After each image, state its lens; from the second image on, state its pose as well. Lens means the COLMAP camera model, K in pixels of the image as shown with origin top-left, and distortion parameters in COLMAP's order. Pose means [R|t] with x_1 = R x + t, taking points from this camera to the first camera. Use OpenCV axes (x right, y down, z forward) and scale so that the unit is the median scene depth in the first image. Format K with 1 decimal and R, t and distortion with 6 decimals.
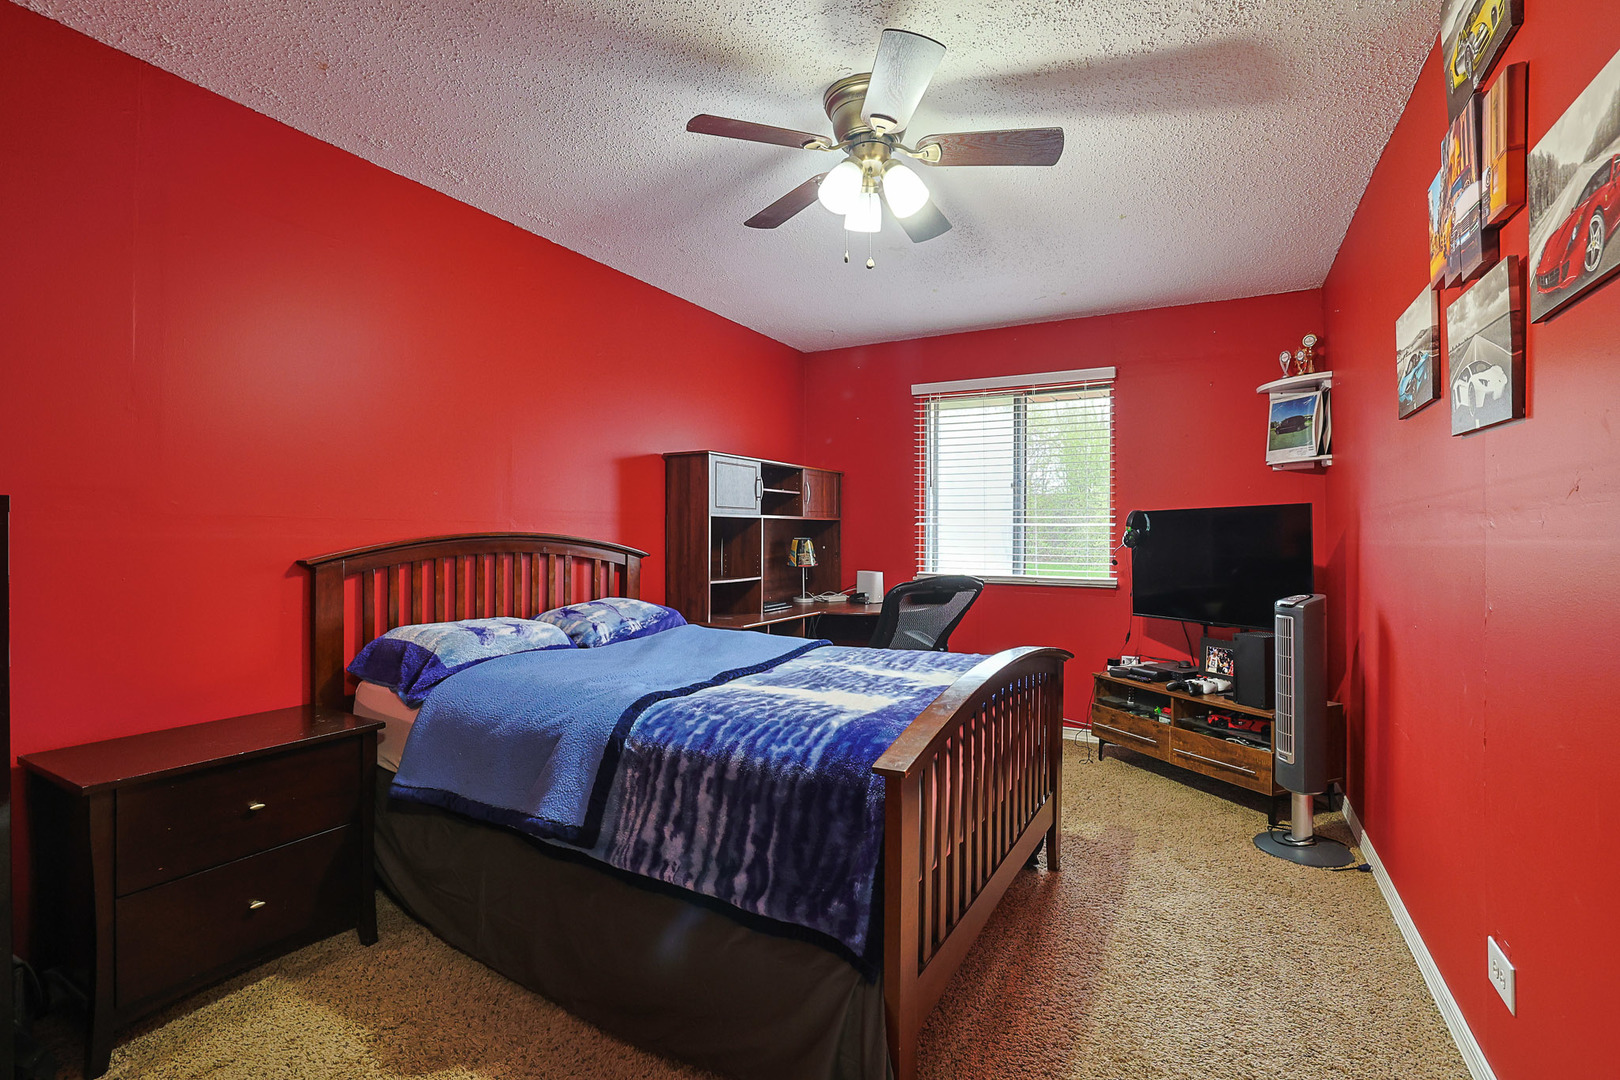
lens RADIAL K [[749.5, 0, 809.7], [0, 749.5, 537.7], [0, 0, 1]] dist [-0.029519, 0.011530]
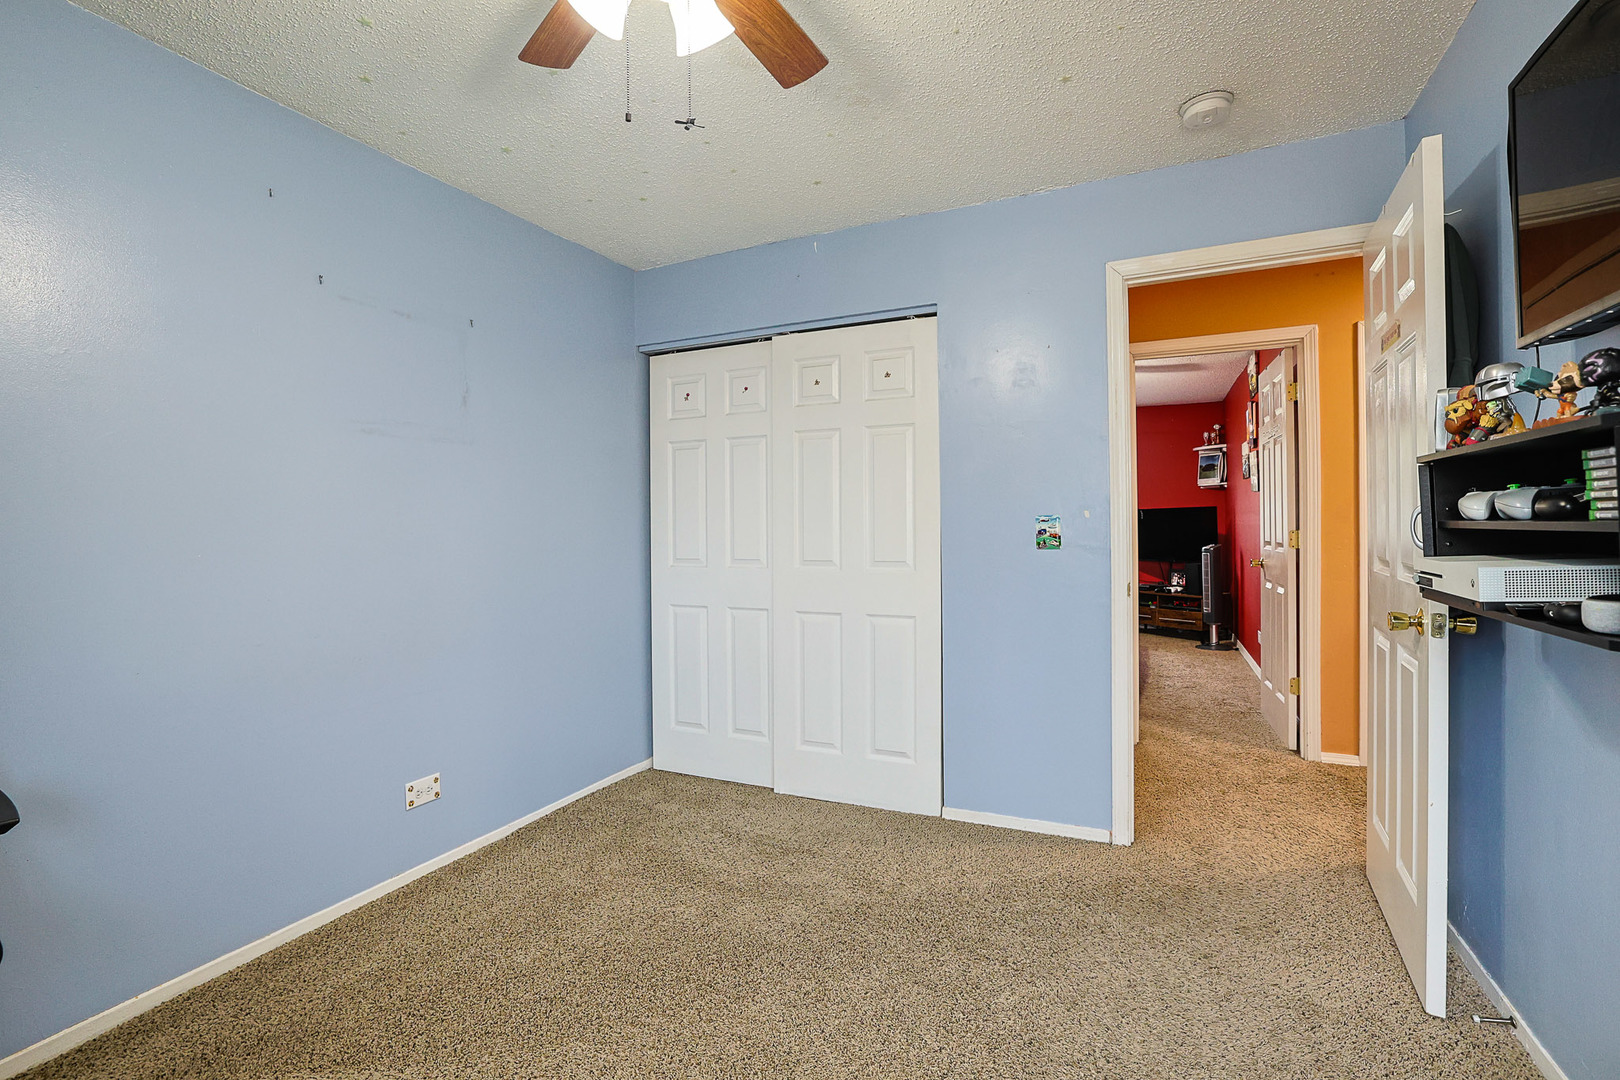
lens RADIAL K [[749.5, 0, 809.2], [0, 749.5, 534.1], [0, 0, 1]] dist [-0.029519, 0.011530]
pose [[0.997318, -0.012804, 0.072055, -0.668963], [0.012612, 0.999916, 0.003118, 0.015740], [-0.072089, -0.002200, 0.997396, -1.076184]]
